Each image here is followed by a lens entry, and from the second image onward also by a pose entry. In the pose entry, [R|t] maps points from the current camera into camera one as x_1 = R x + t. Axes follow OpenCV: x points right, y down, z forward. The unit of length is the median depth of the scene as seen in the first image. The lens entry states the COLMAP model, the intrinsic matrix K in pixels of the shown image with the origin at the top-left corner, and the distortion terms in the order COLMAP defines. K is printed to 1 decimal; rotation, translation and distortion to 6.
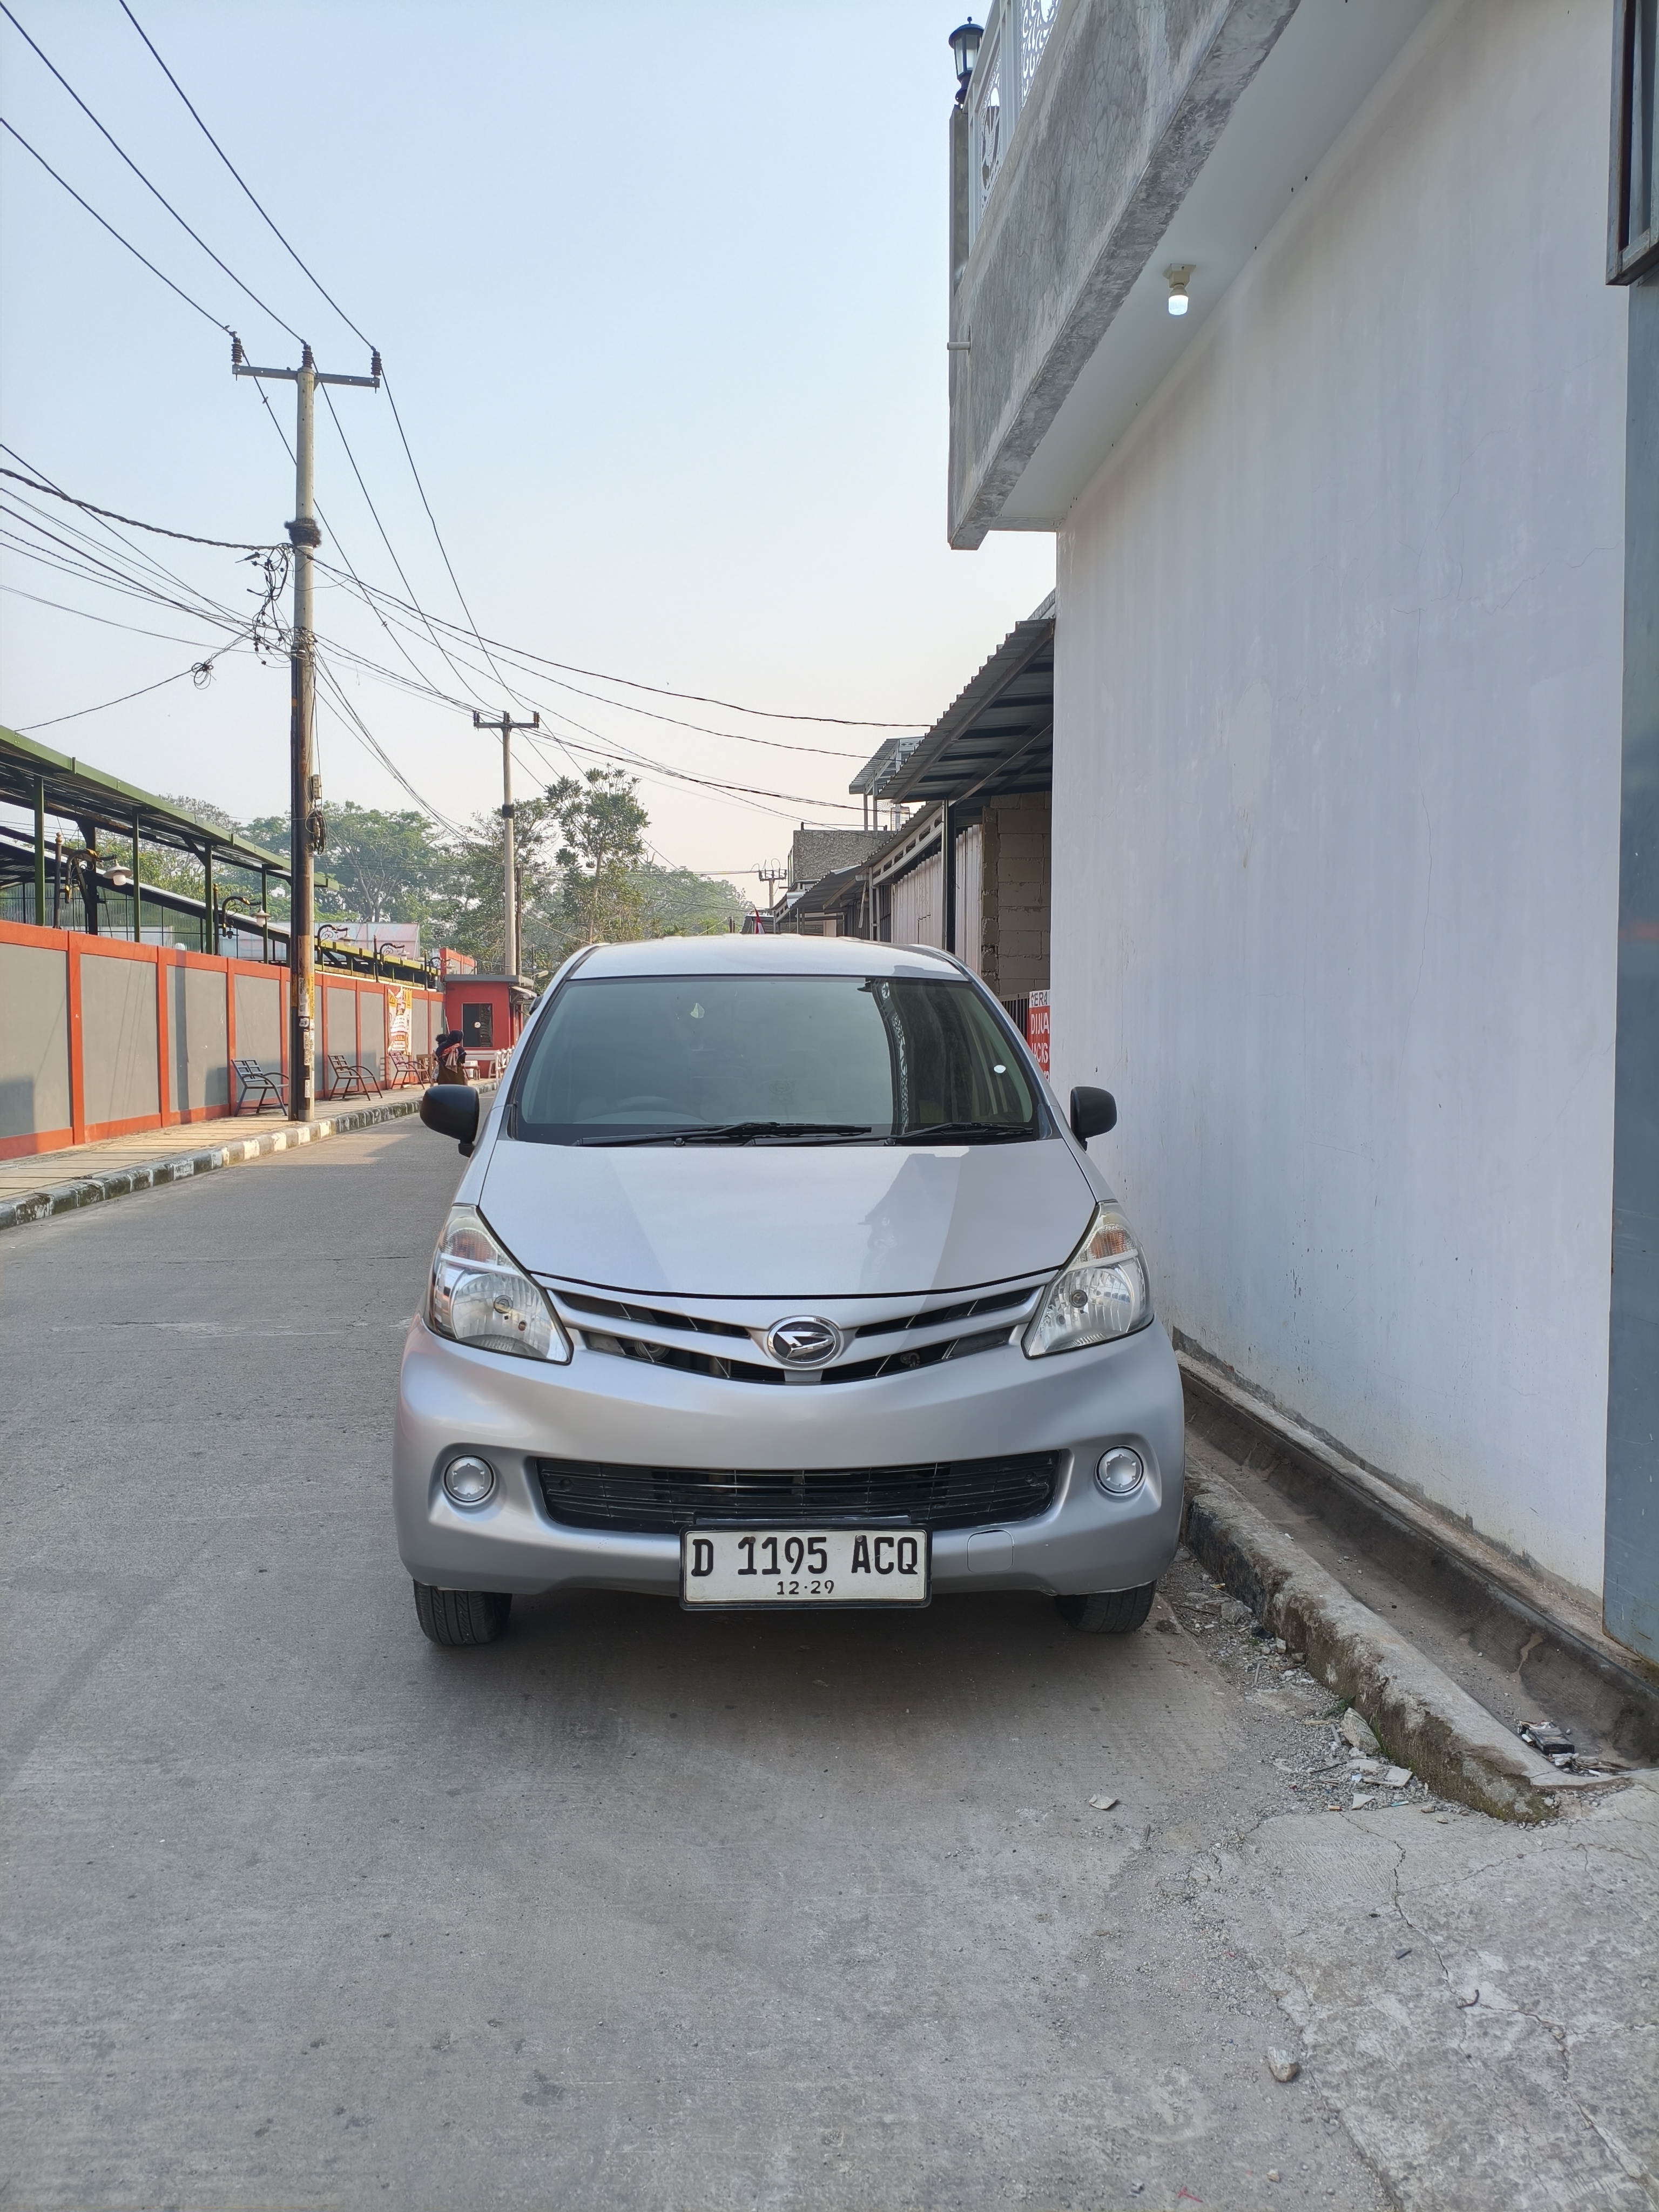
lens RADIAL K [[1686.9, 0, 852.3], [0, 1686.9, 1111.2], [0, 0, 1]] dist [0.002021, -0.031283]
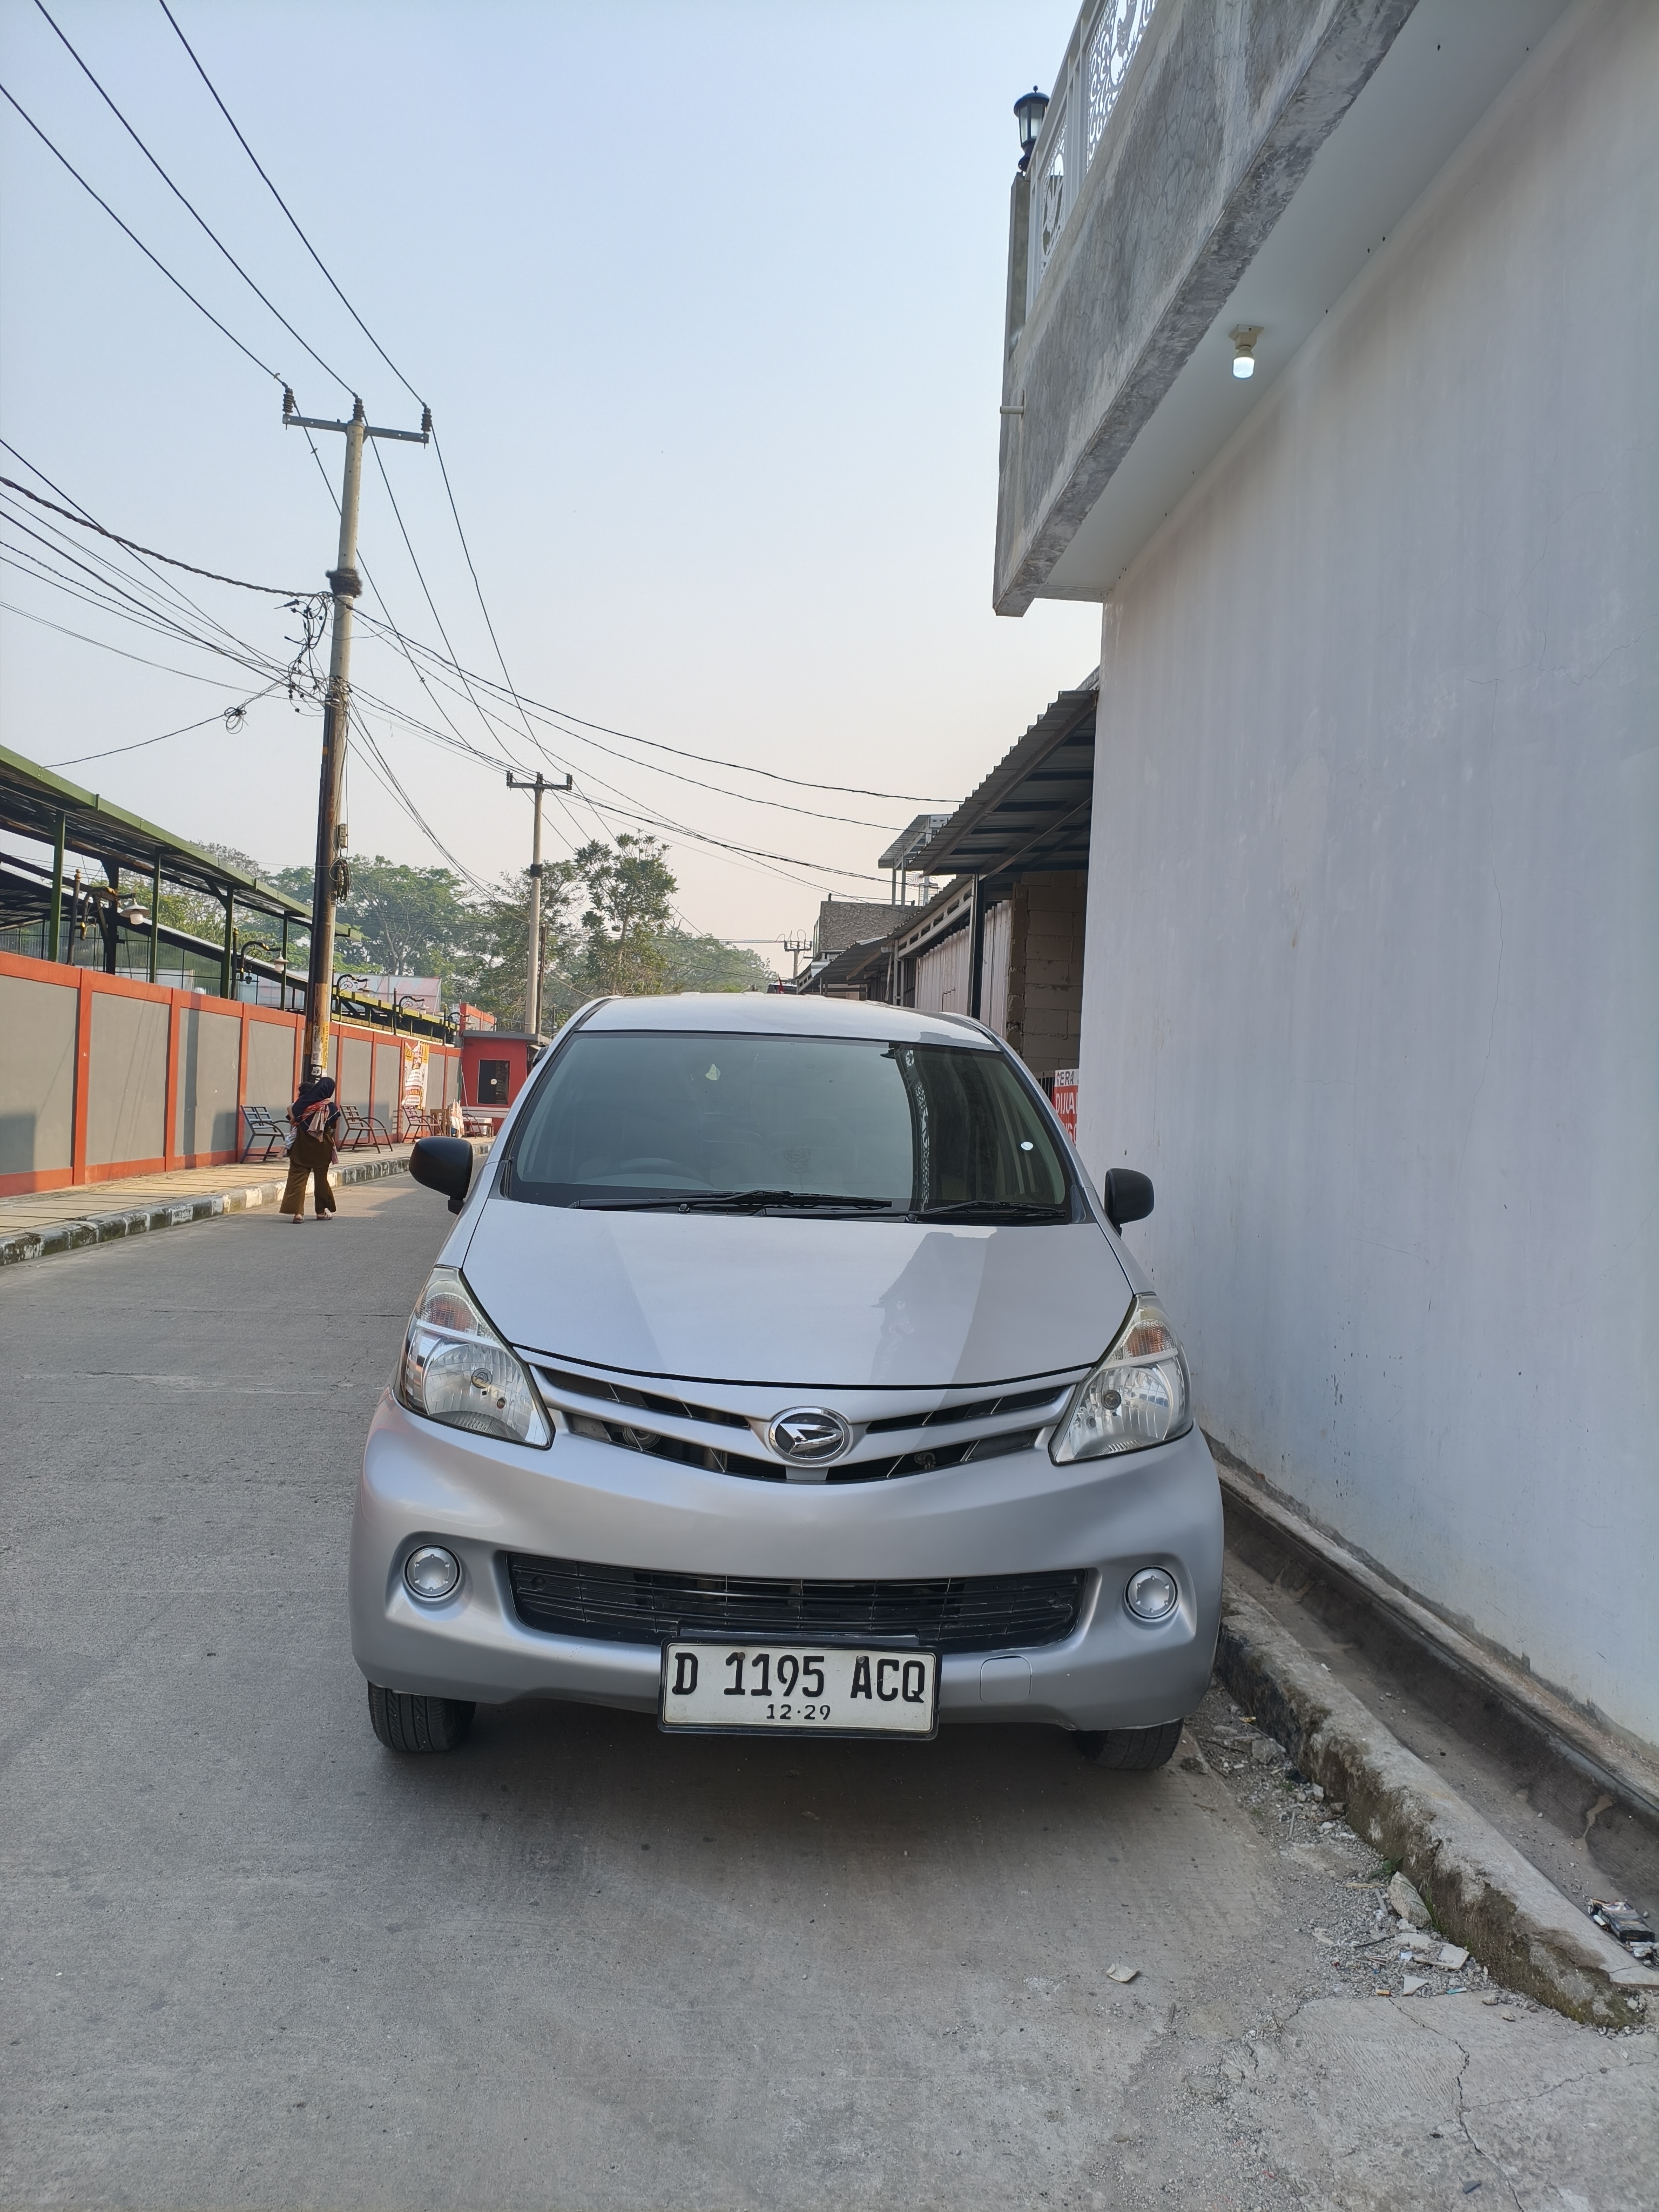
lens RADIAL K [[1686.9, 0, 874.2], [0, 1686.9, 1108.1], [0, 0, 1]] dist [0.002021, -0.031283]
pose [[0.999024, 0.044101, 0.002638, -0.003893], [-0.043932, 0.997959, -0.046350, 0.001205], [-0.004677, 0.046189, 0.998922, 0.083969]]
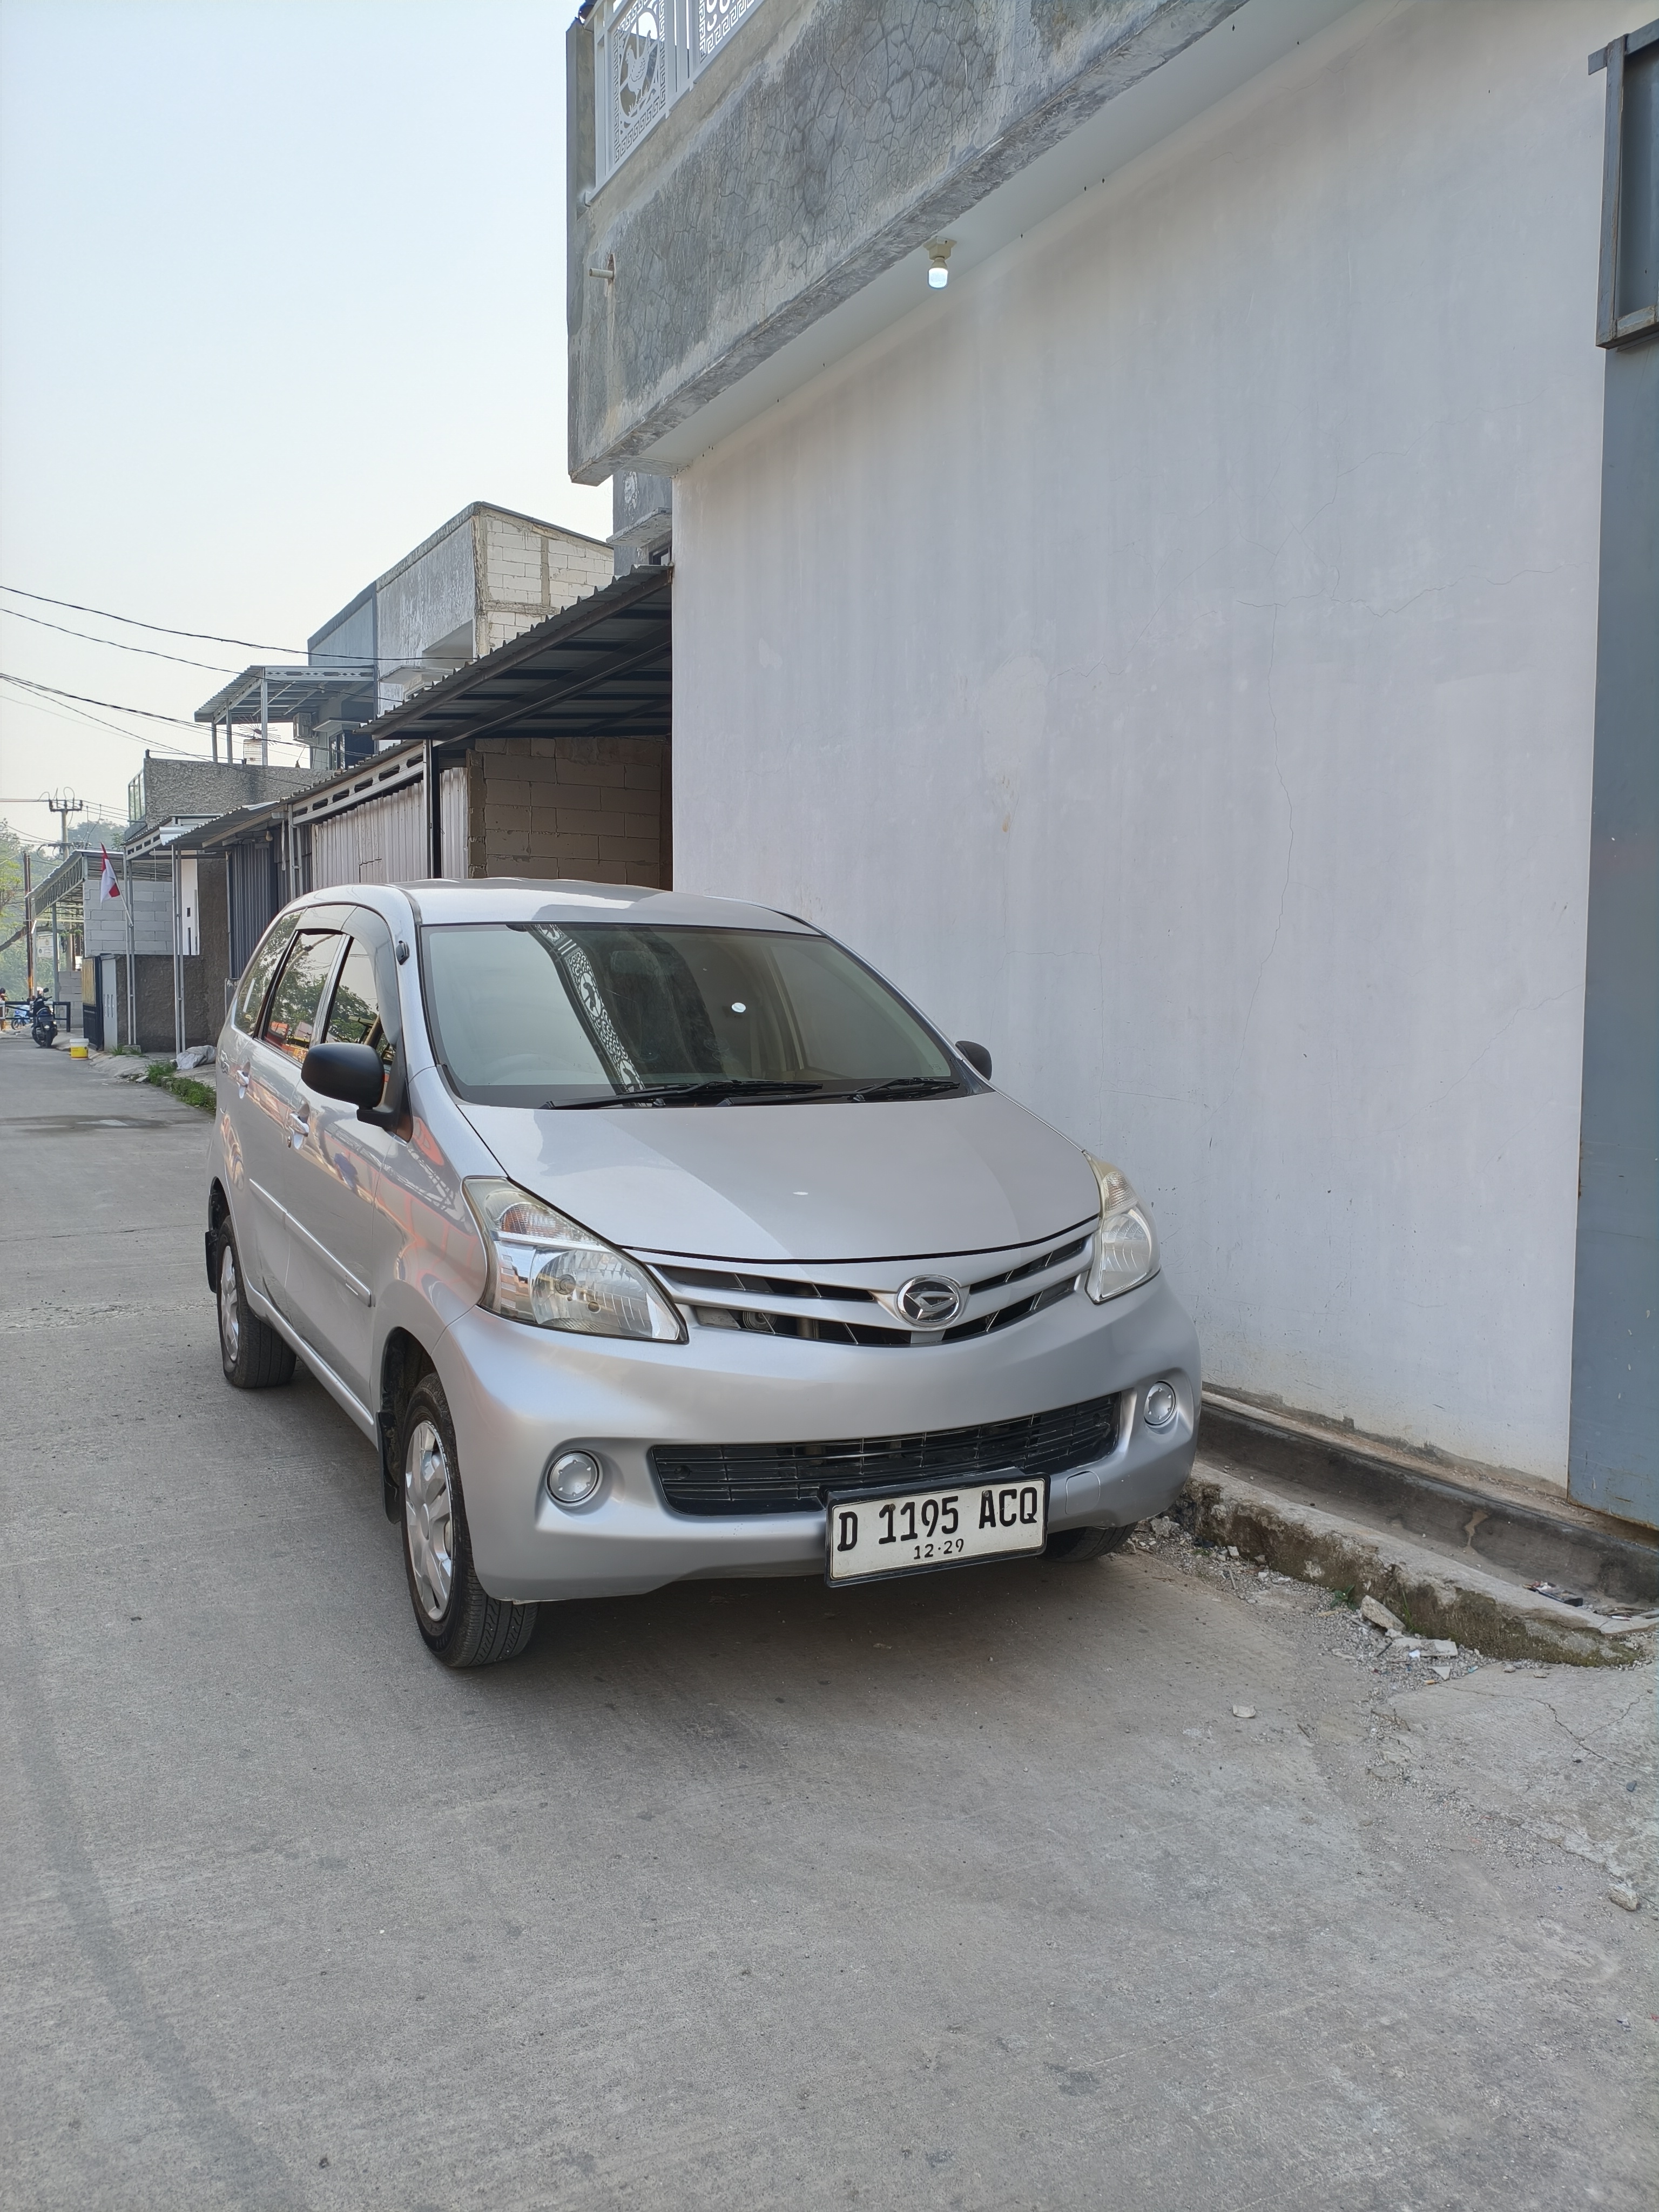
lens RADIAL K [[1686.9, 0, 811.5], [0, 1686.9, 1105.2], [0, 0, 1]] dist [0.002021, -0.031283]
pose [[0.921795, -0.022487, 0.387024, -0.454449], [0.012311, 0.999511, 0.028751, -0.007468], [-0.387481, -0.021738, 0.921621, 0.115038]]
